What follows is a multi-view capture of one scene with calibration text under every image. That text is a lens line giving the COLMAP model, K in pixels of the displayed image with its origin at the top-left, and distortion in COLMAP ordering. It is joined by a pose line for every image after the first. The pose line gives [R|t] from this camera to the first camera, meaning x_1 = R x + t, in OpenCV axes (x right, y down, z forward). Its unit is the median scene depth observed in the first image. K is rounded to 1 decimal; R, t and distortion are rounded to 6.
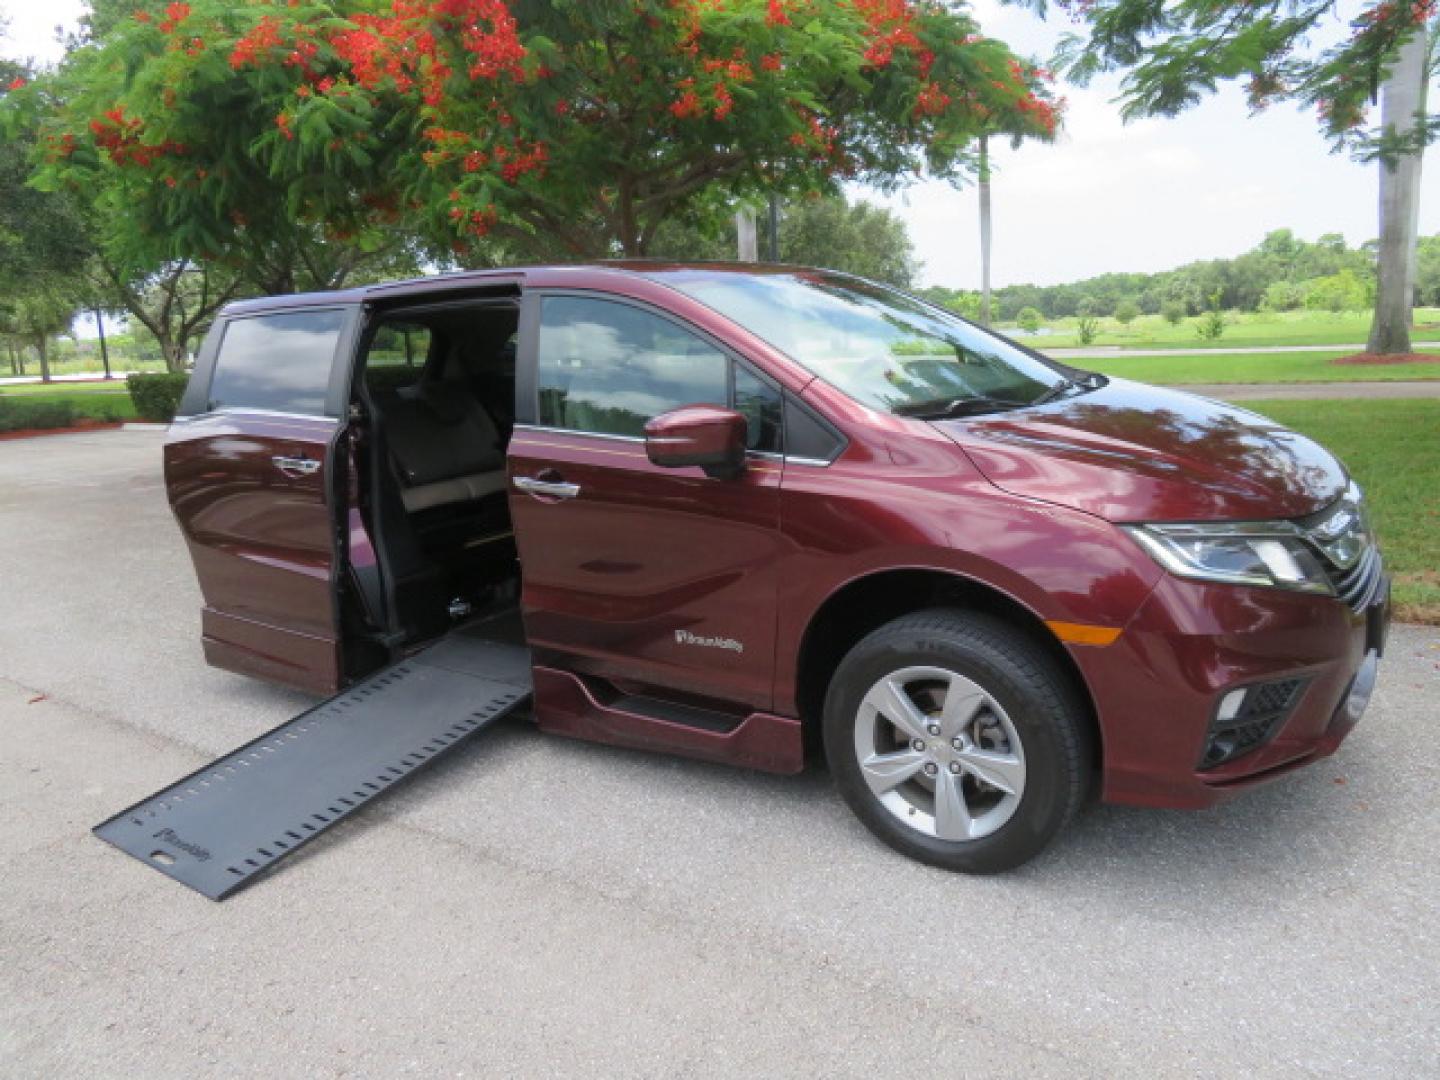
lens RADIAL K [[1027.4, 0, 719.3], [0, 1027.4, 537.2], [0, 0, 1]] dist [-0.005636, 0.000016]
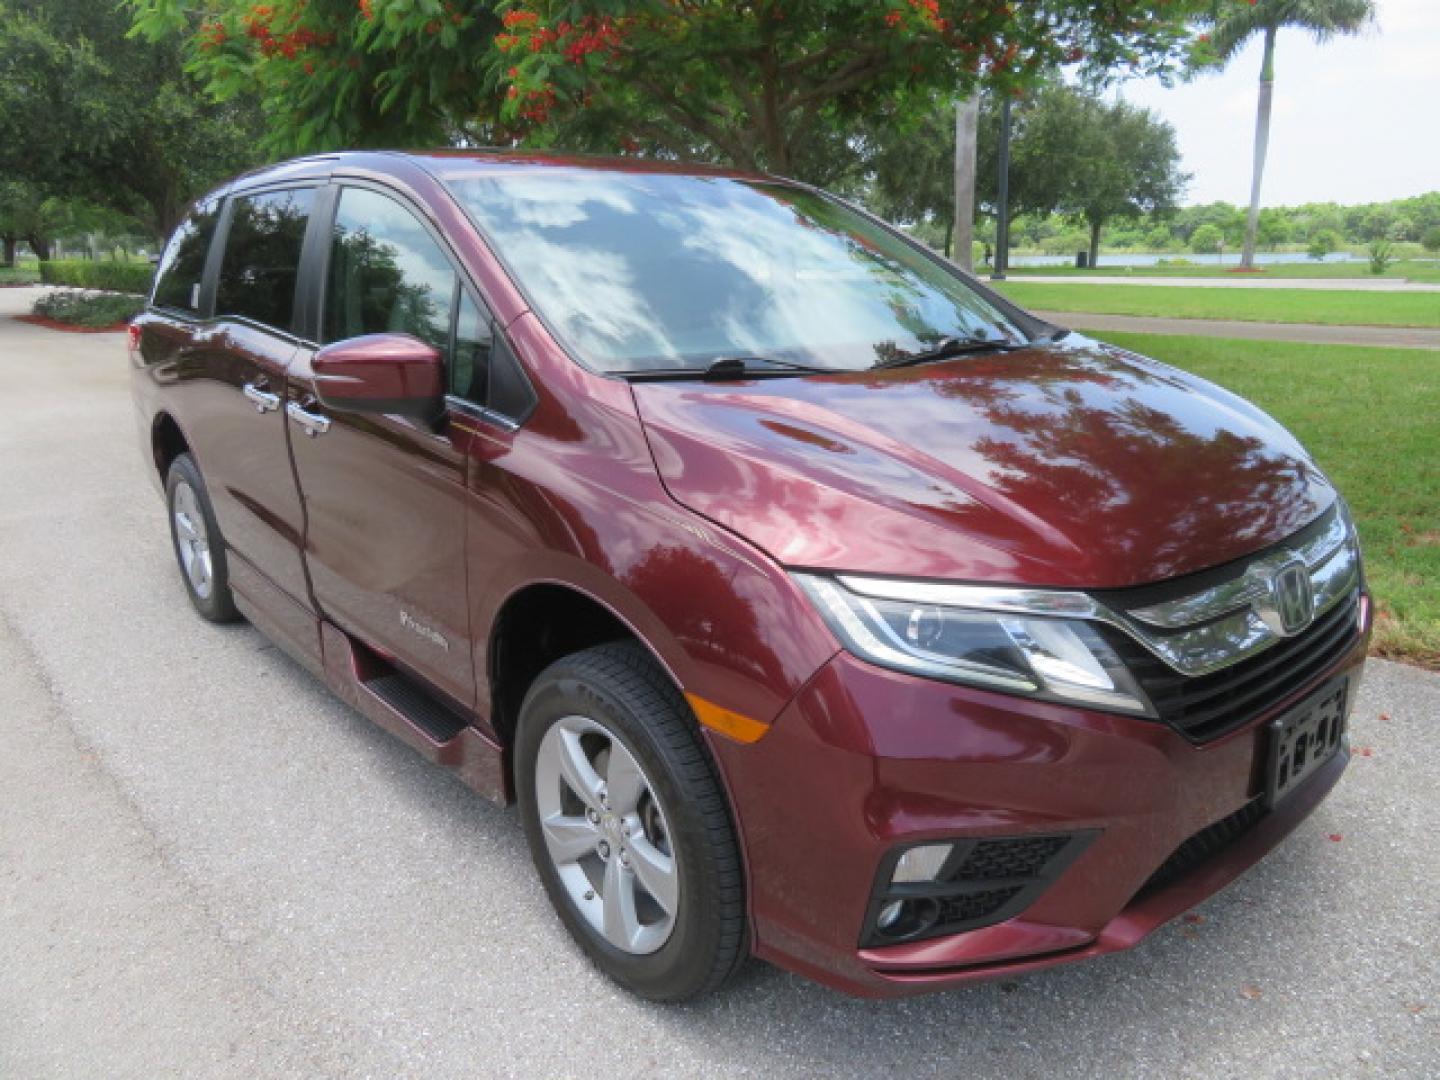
lens RADIAL K [[994.5, 0, 724.0], [0, 994.5, 557.6], [0, 0, 1]] dist [-0.006066, -0.001856]
pose [[0.971943, 0.103318, -0.211311, 0.388261], [-0.078936, 0.989540, 0.120749, -0.074251], [0.221576, -0.100681, 0.969932, 0.308056]]
